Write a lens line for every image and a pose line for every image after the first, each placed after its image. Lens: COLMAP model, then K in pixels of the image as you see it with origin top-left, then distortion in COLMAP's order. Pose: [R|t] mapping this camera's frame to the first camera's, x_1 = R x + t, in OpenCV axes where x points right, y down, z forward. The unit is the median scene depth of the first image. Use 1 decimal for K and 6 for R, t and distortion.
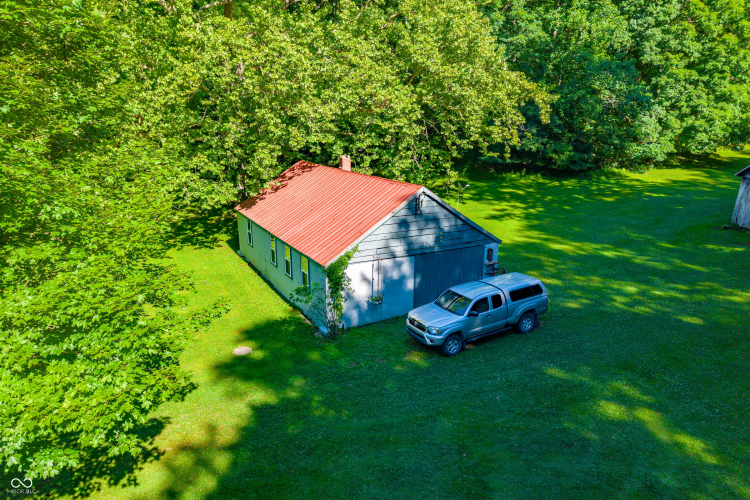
lens RADIAL K [[522.5, 0, 396.2], [0, 522.5, 249.5], [0, 0, 1]] dist [-0.030022, -0.001332]
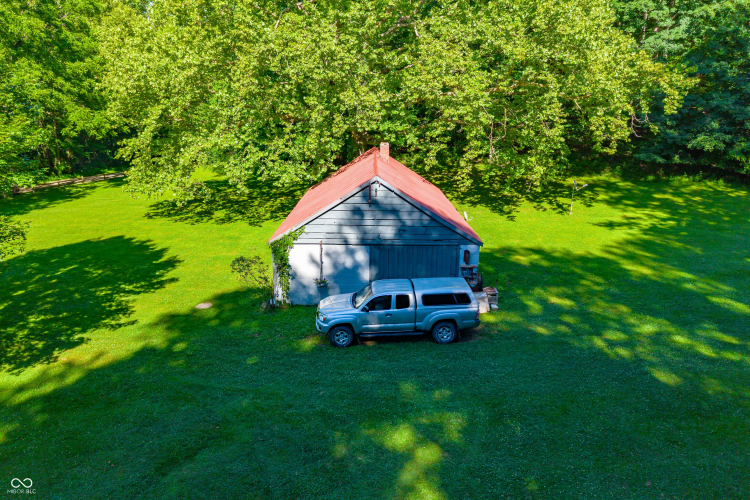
lens RADIAL K [[533.2, 0, 375.0], [0, 533.2, 250.0], [0, 0, 1]] dist [-0.003568, -0.002841]
pose [[0.871782, 0.130432, -0.472211, 0.527303], [-0.124650, 0.991239, 0.043671, -0.025298], [0.473770, 0.020790, 0.880403, 0.122337]]
